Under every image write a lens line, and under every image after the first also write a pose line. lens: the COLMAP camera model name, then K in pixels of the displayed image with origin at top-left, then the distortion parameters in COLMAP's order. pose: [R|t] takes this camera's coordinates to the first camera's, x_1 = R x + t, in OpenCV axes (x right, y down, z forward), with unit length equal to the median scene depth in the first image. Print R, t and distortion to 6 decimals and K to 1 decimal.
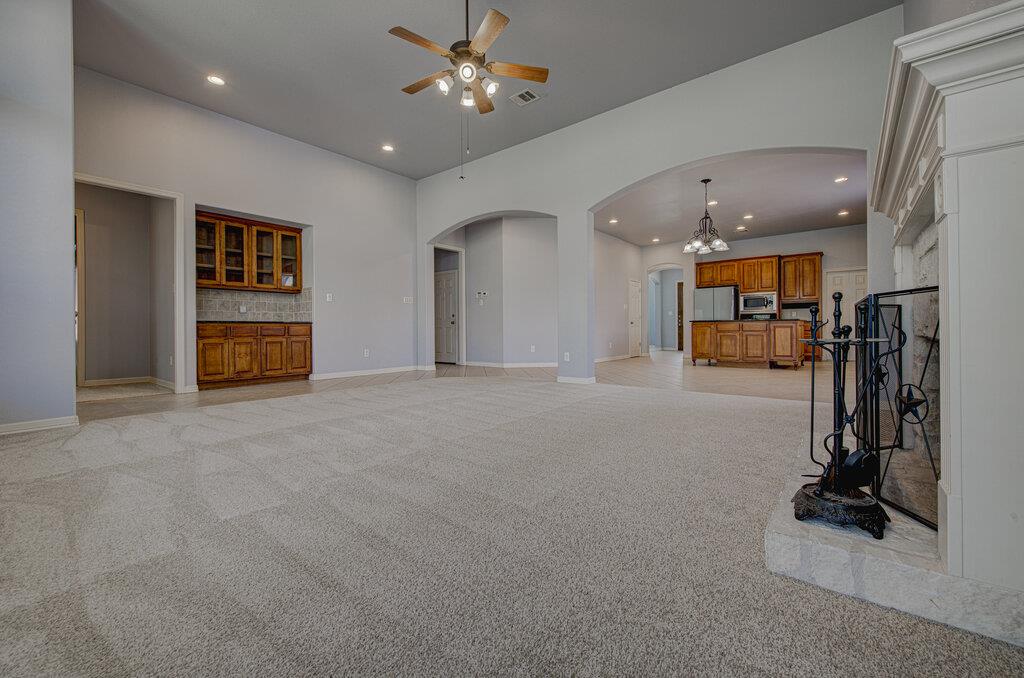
lens RADIAL K [[425.9, 0, 510.7], [0, 425.9, 328.7], [0, 0, 1]] dist [0.004955, 0.000269]
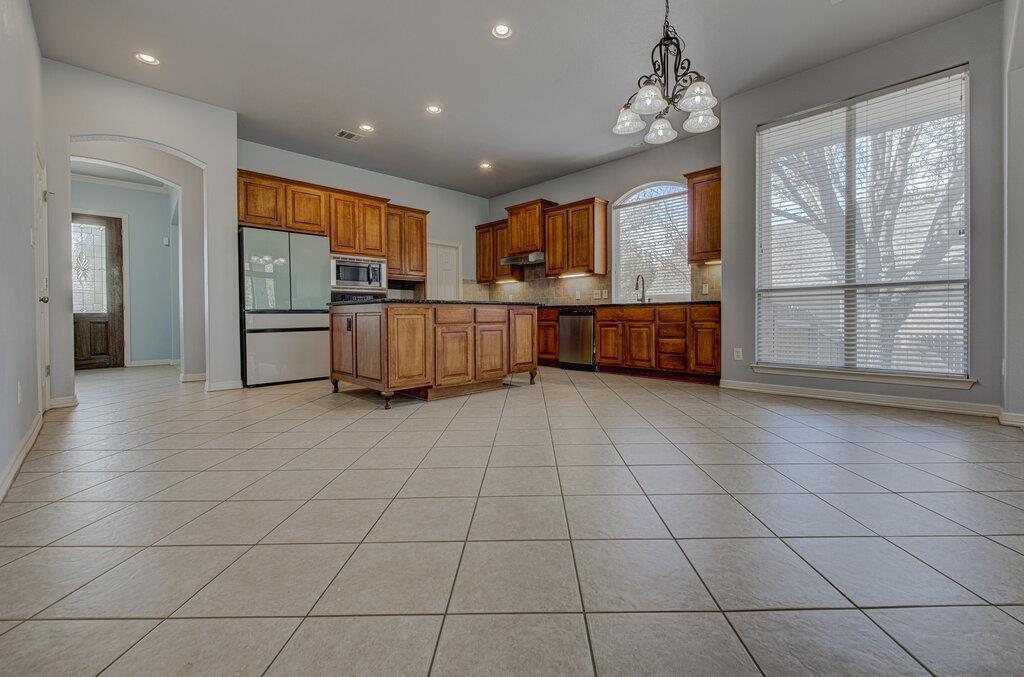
lens RADIAL K [[425.9, 0, 518.4], [0, 425.9, 330.0], [0, 0, 1]] dist [0.004955, 0.000269]
pose [[0.114633, -0.023501, 0.993130, 0.033776], [0.002594, 0.999724, 0.023357, 0.001918], [-0.993405, -0.000101, 0.114662, 0.745852]]
